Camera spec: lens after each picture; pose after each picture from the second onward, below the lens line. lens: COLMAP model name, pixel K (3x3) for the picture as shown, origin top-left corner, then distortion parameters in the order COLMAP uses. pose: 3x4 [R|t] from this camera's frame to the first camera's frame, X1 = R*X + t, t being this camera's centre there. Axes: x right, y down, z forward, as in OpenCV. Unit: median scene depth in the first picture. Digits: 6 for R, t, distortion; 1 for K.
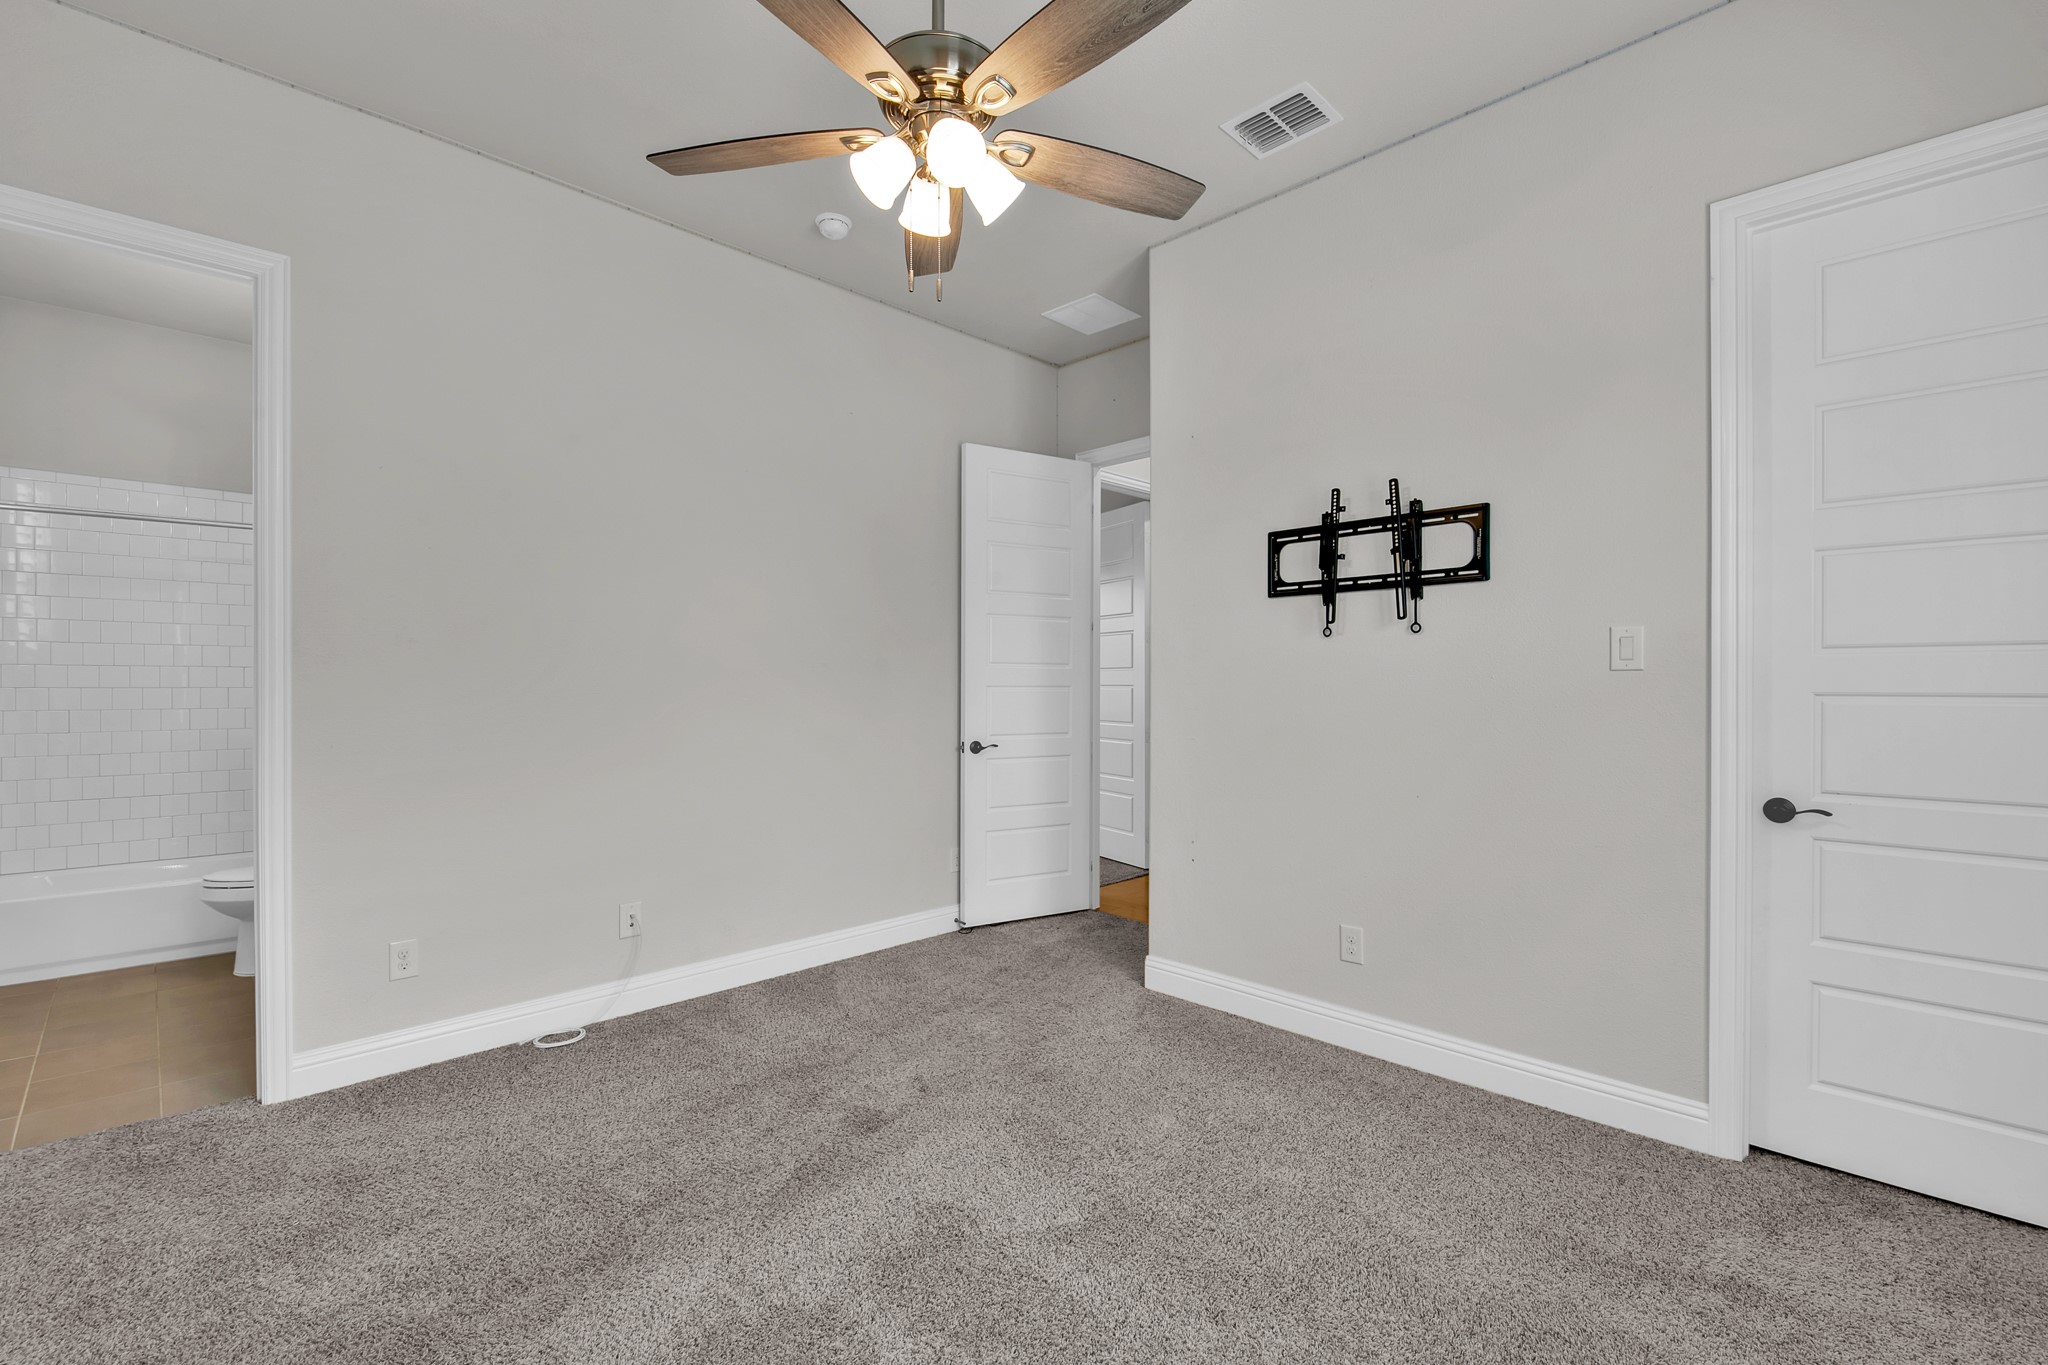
lens RADIAL K [[894.9, 0, 1023.8], [0, 894.9, 686.1], [0, 0, 1]] dist [0.002504, 0.000386]
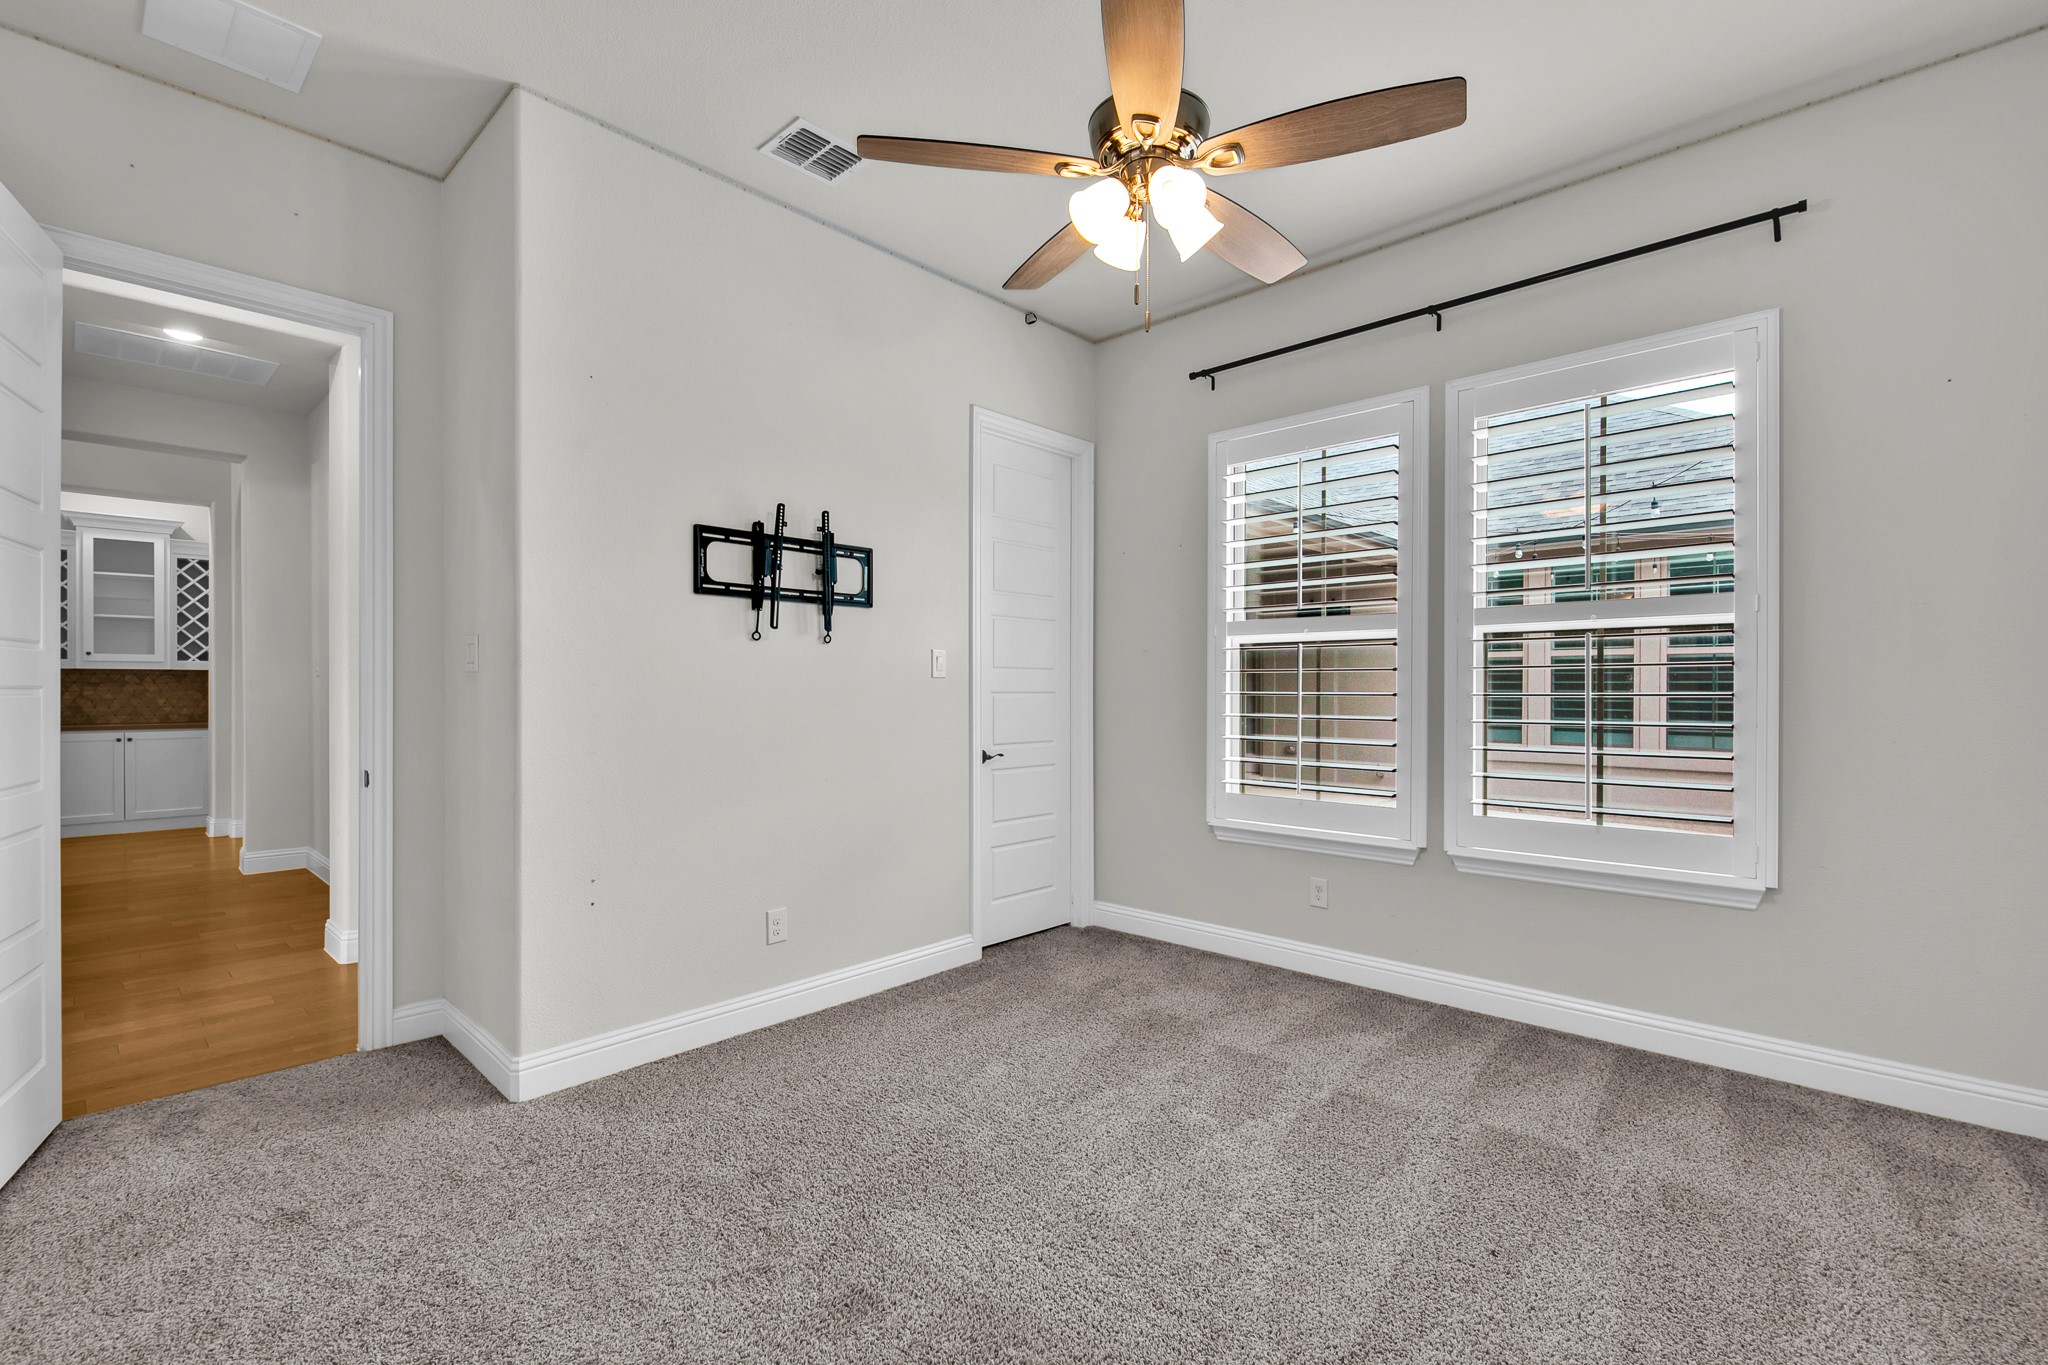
lens RADIAL K [[894.9, 0, 1023.8], [0, 894.9, 686.1], [0, 0, 1]] dist [0.002504, 0.000386]
pose [[-0.028885, 0.001240, 0.999582, -0.758339], [-0.002381, 0.999996, -0.001309, -0.001262], [-0.999580, -0.002418, -0.028882, 0.766329]]
